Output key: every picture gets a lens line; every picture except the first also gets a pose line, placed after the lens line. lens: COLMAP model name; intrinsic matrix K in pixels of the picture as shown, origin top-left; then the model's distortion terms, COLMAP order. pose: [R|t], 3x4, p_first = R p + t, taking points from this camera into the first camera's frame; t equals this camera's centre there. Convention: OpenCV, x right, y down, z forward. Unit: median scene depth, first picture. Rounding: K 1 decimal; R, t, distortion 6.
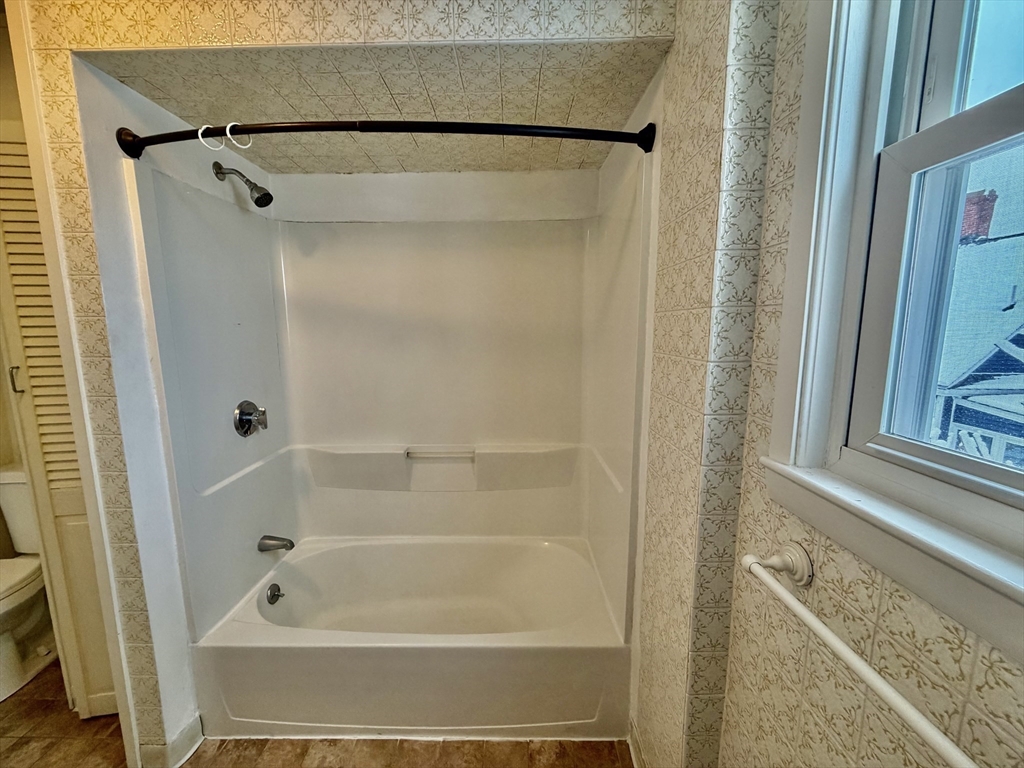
lens RADIAL K [[408.5, 0, 506.5], [0, 408.5, 385.7], [0, 0, 1]] dist [0.001493, 0.000781]
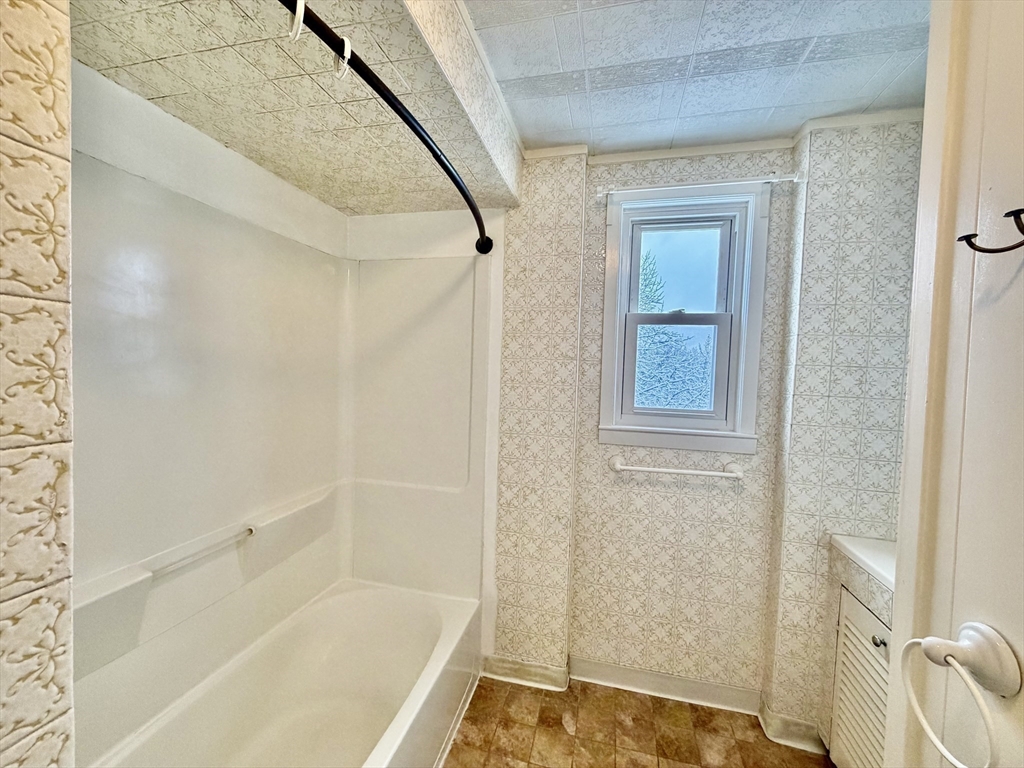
lens RADIAL K [[408.5, 0, 510.3], [0, 408.5, 383.6], [0, 0, 1]] dist [0.001493, 0.000781]
pose [[0.228298, -0.024493, 0.973283, -0.940123], [0.108068, 0.994143, -0.000331, -0.060982], [-0.967575, 0.105256, 0.229608, 0.501166]]
